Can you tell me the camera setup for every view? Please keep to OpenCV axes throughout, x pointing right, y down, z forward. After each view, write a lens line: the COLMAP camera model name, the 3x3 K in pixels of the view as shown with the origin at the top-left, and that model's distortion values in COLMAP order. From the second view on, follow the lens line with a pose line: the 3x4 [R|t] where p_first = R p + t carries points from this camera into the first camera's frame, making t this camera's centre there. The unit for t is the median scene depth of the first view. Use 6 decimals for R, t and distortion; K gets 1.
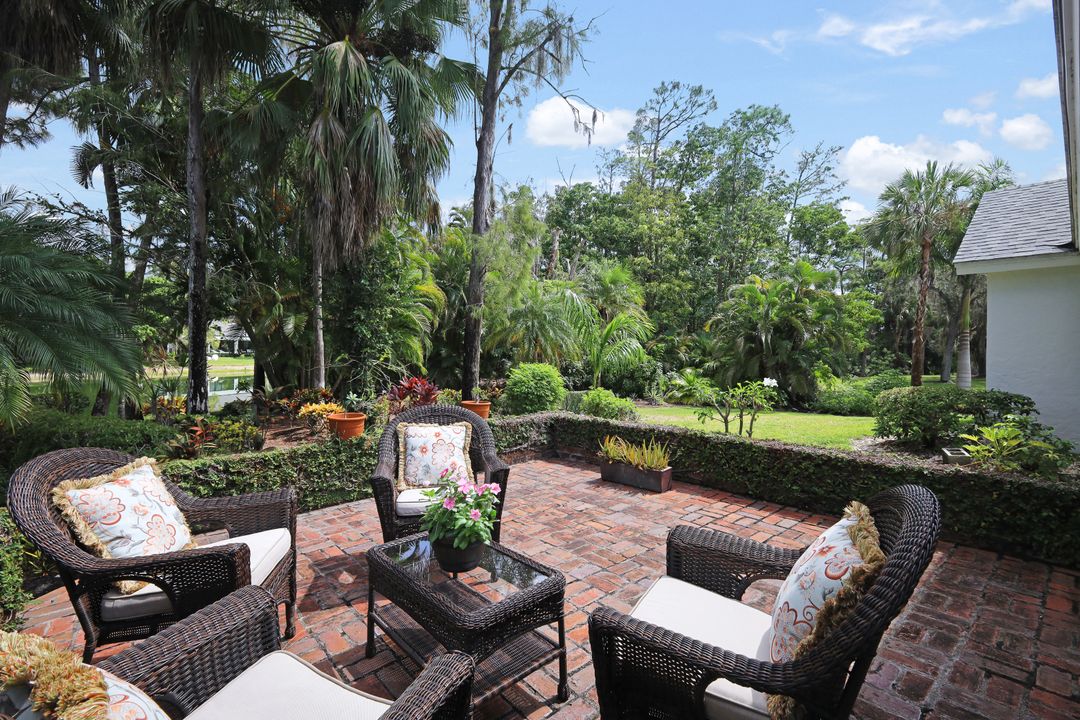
lens RADIAL K [[480.4, 0, 540.3], [0, 480.4, 350.9], [0, 0, 1]] dist [-0.000526, -0.000628]
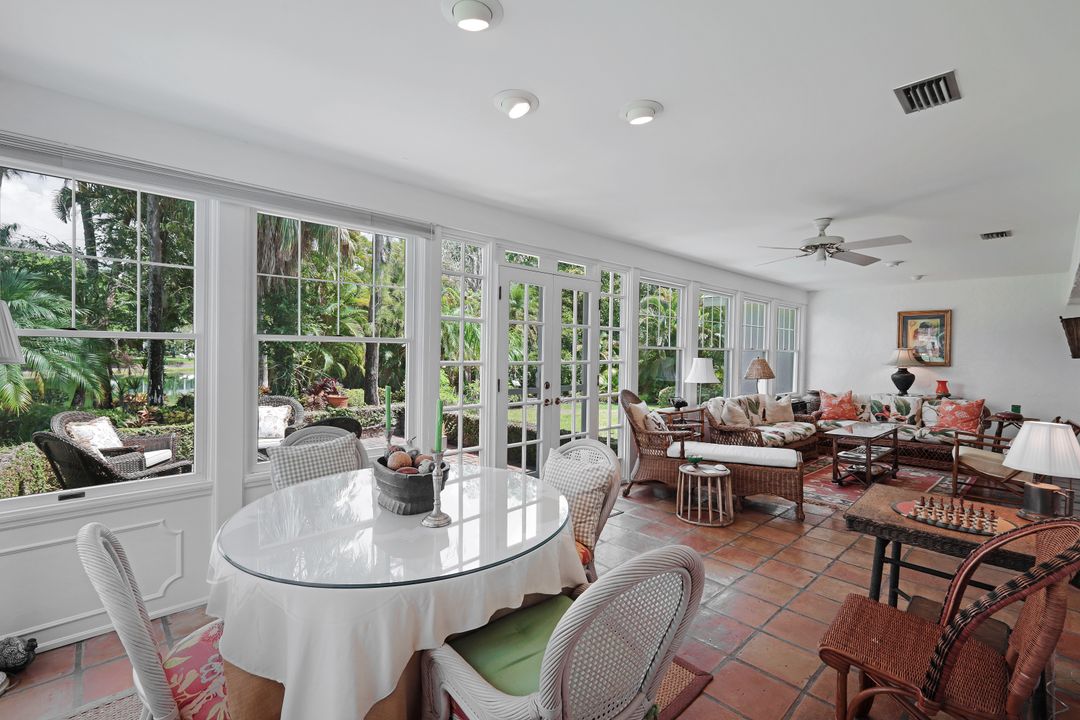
lens RADIAL K [[480.4, 0, 538.1], [0, 480.4, 352.1], [0, 0, 1]] dist [-0.000526, -0.000628]
pose [[0.999633, 0.004565, 0.026684, 0.292369], [-0.004719, 0.999972, 0.005732, -0.026931], [-0.026657, -0.005856, 0.999627, -0.331477]]
